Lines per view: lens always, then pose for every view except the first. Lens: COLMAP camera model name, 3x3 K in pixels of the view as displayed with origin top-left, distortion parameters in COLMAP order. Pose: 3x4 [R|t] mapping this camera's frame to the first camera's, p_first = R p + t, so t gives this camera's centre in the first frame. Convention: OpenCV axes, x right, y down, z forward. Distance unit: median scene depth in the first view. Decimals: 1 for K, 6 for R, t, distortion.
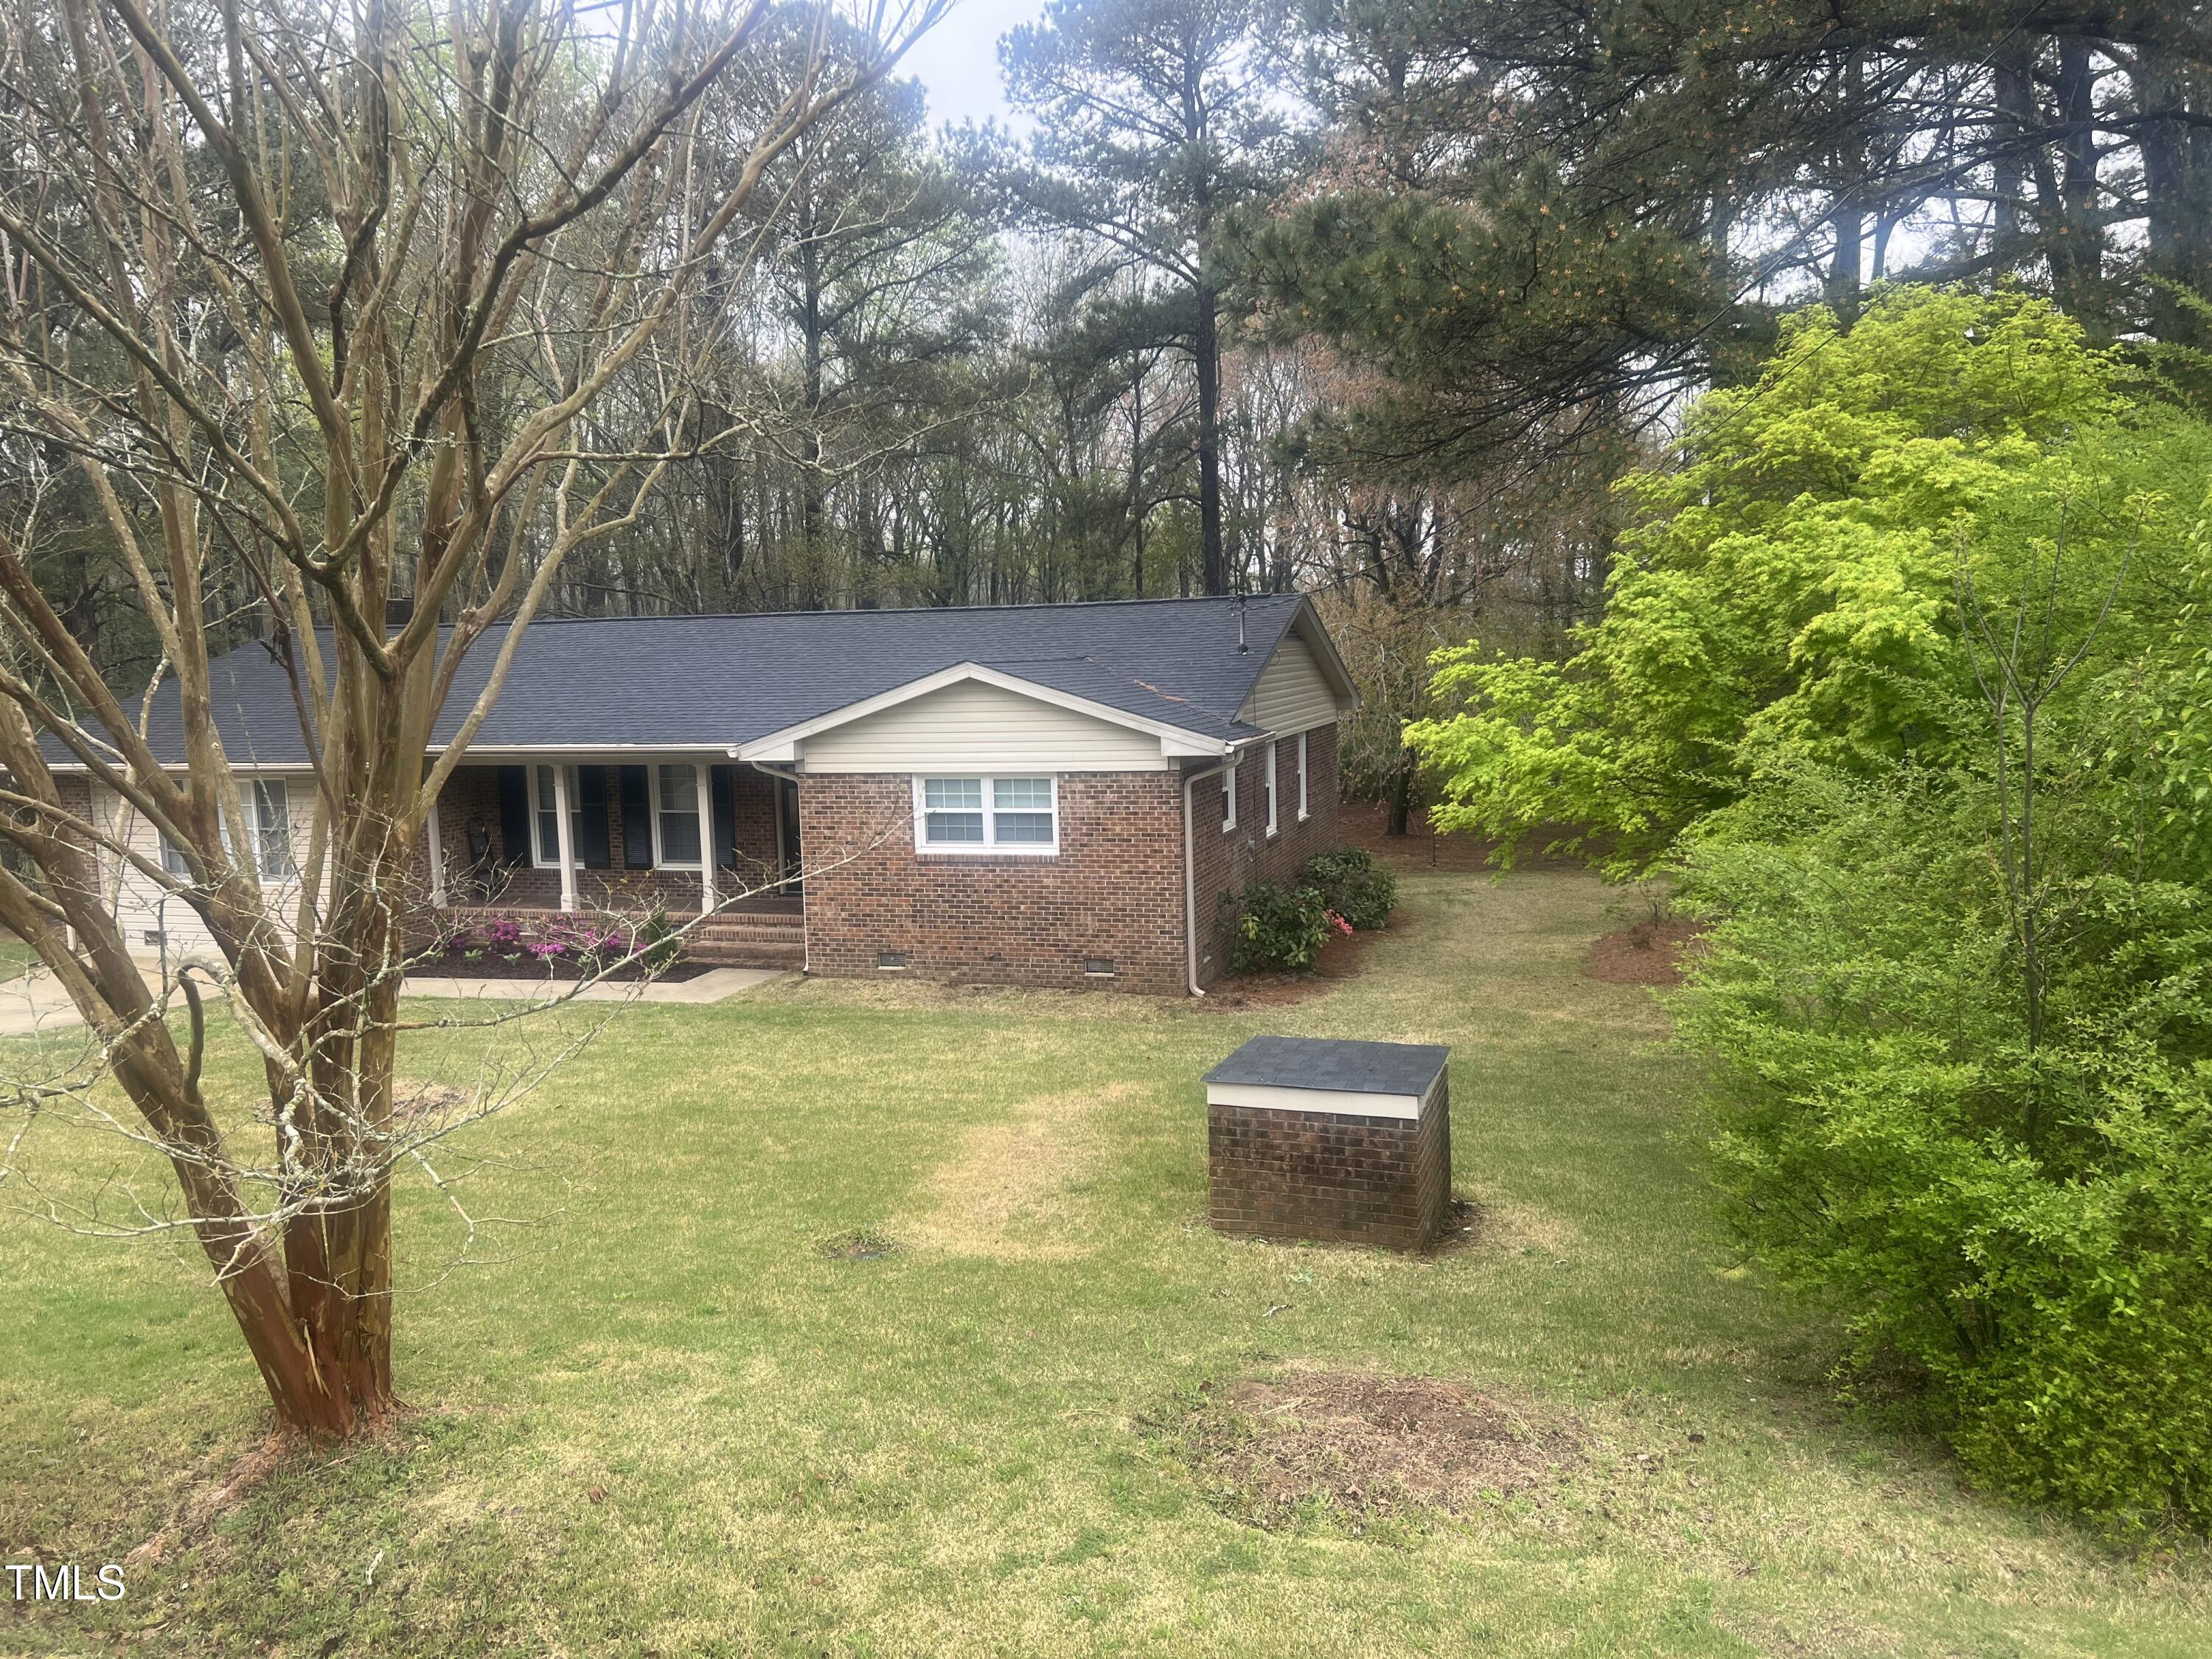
lens RADIAL K [[1668.9, 0, 1106.0], [0, 1668.9, 829.5], [0, 0, 1]] dist [0.220502, -0.584090]
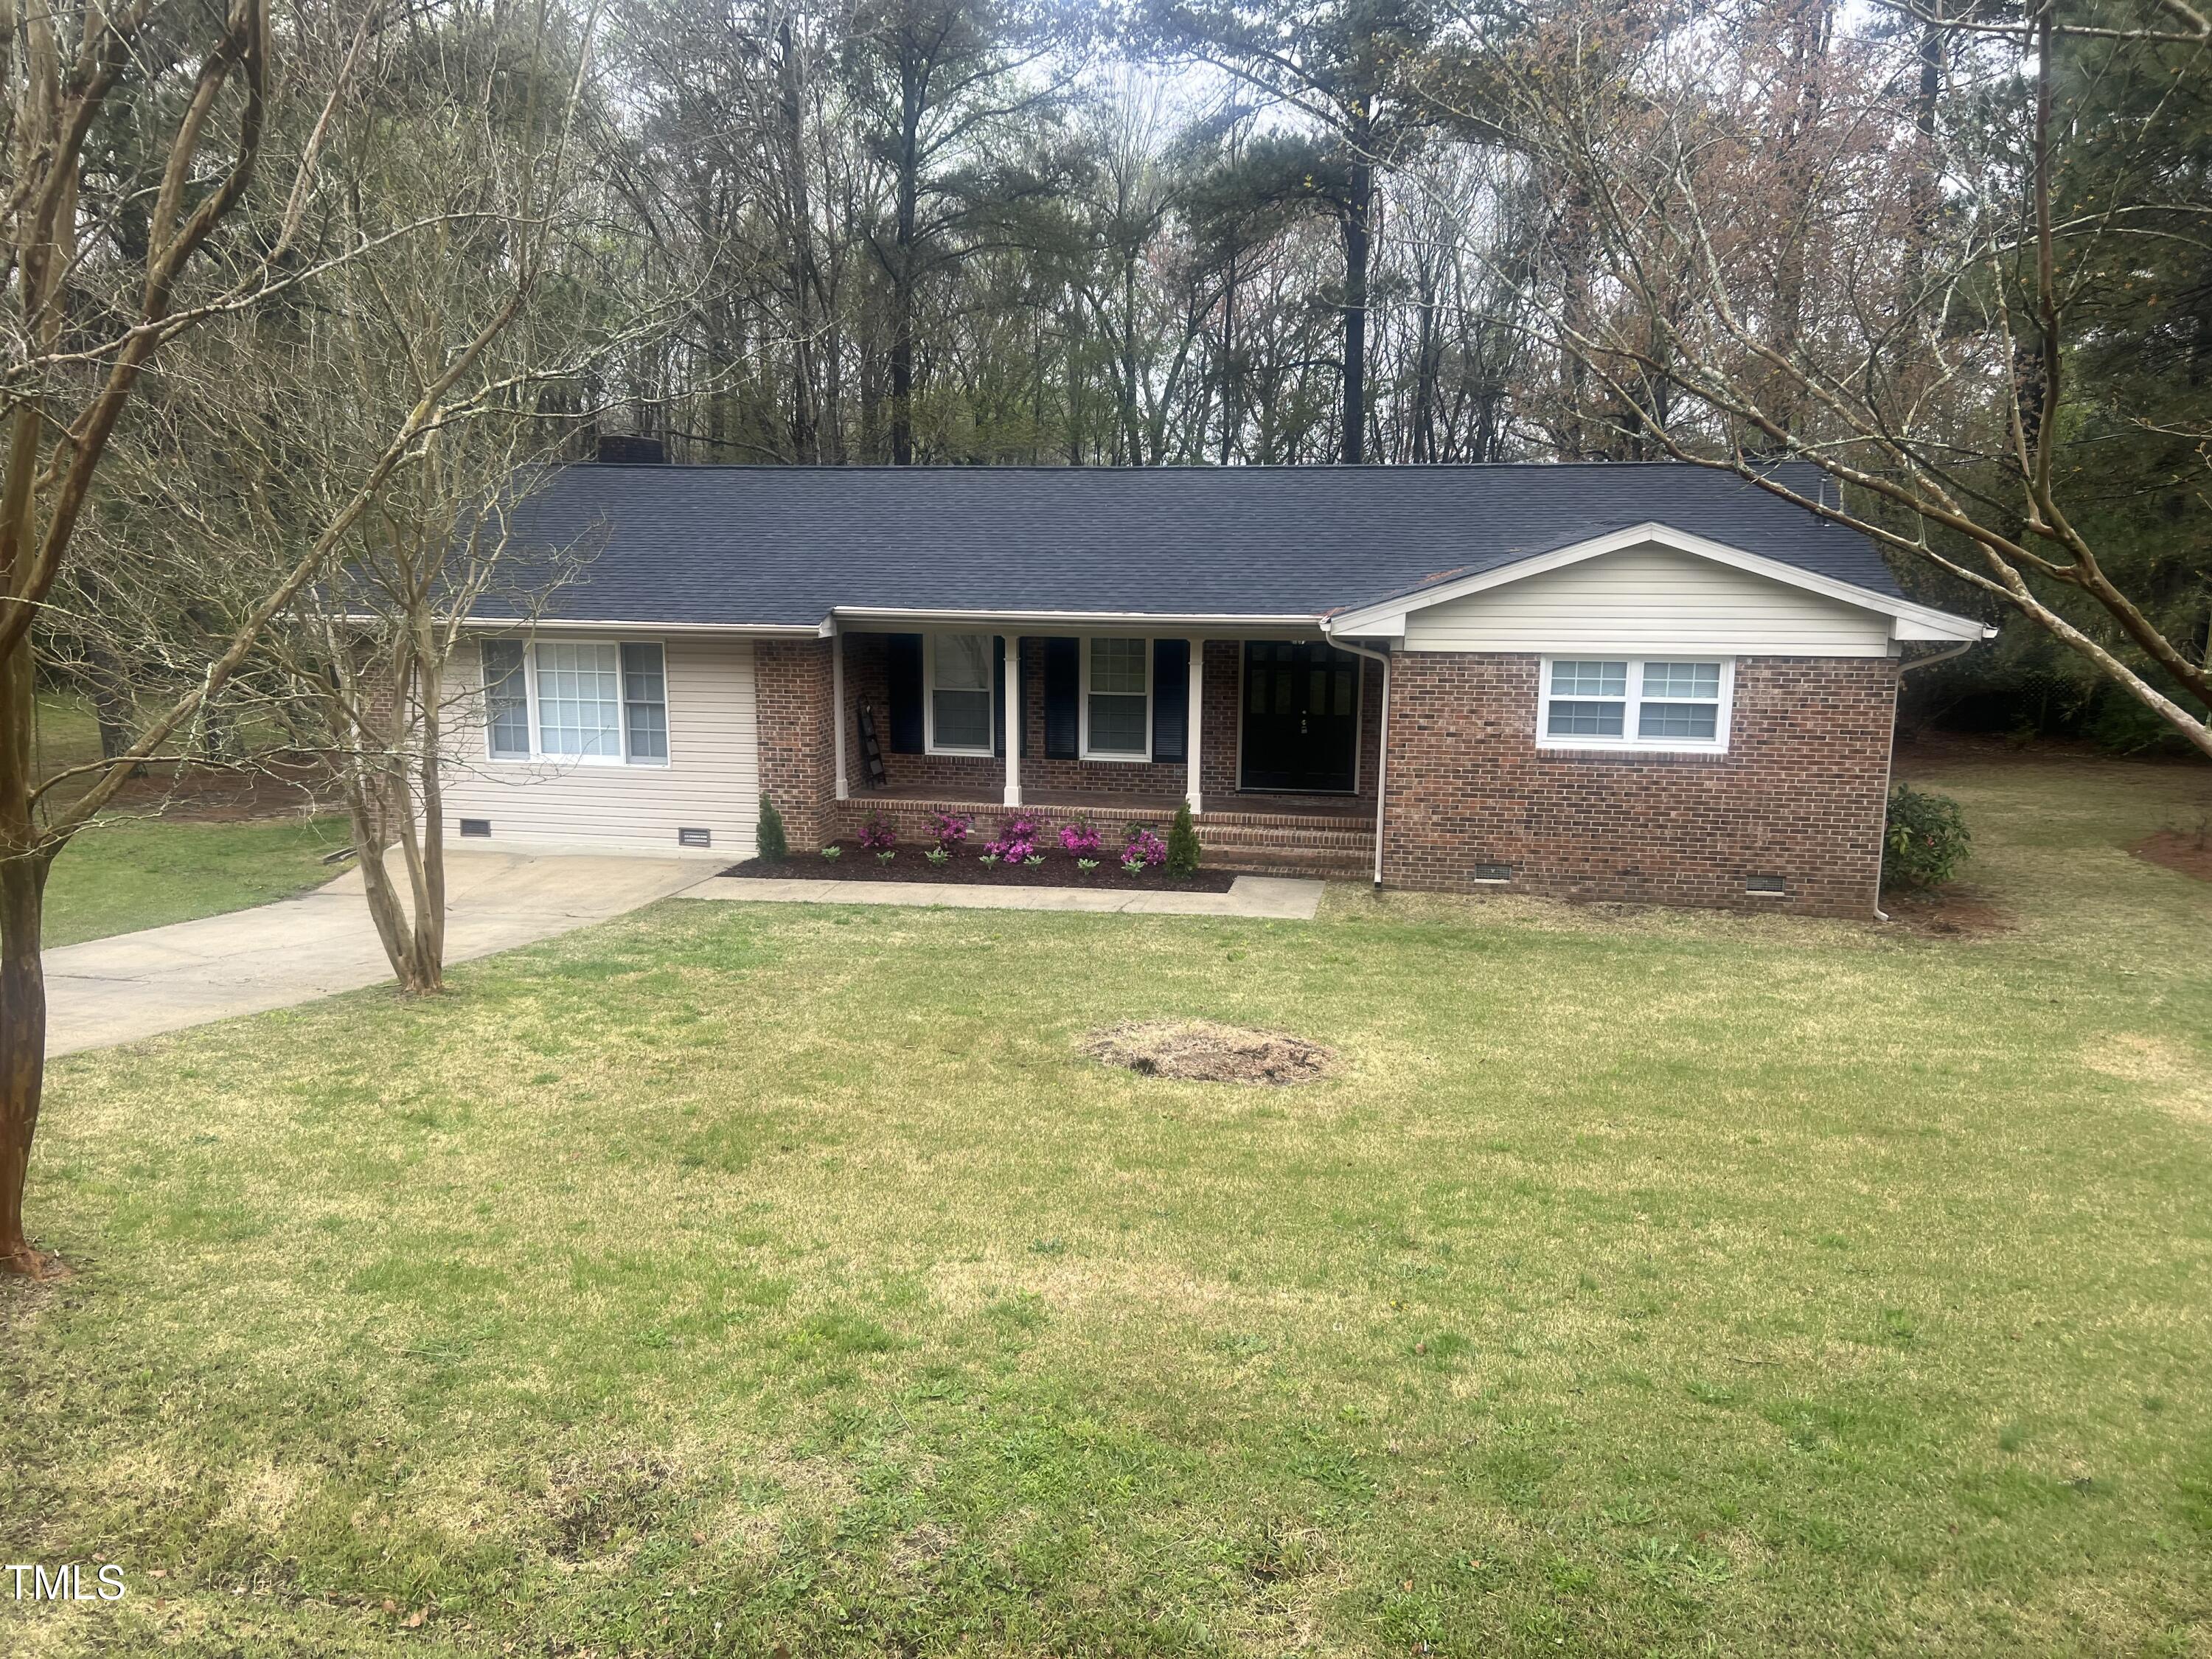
lens RADIAL K [[1668.9, 0, 1106.0], [0, 1668.9, 829.5], [0, 0, 1]] dist [0.220502, -0.584090]
pose [[0.991525, 0.012407, 0.129322, -0.443480], [-0.021183, 0.997548, 0.066706, 0.002758], [-0.128177, -0.068880, 0.989356, 0.174620]]
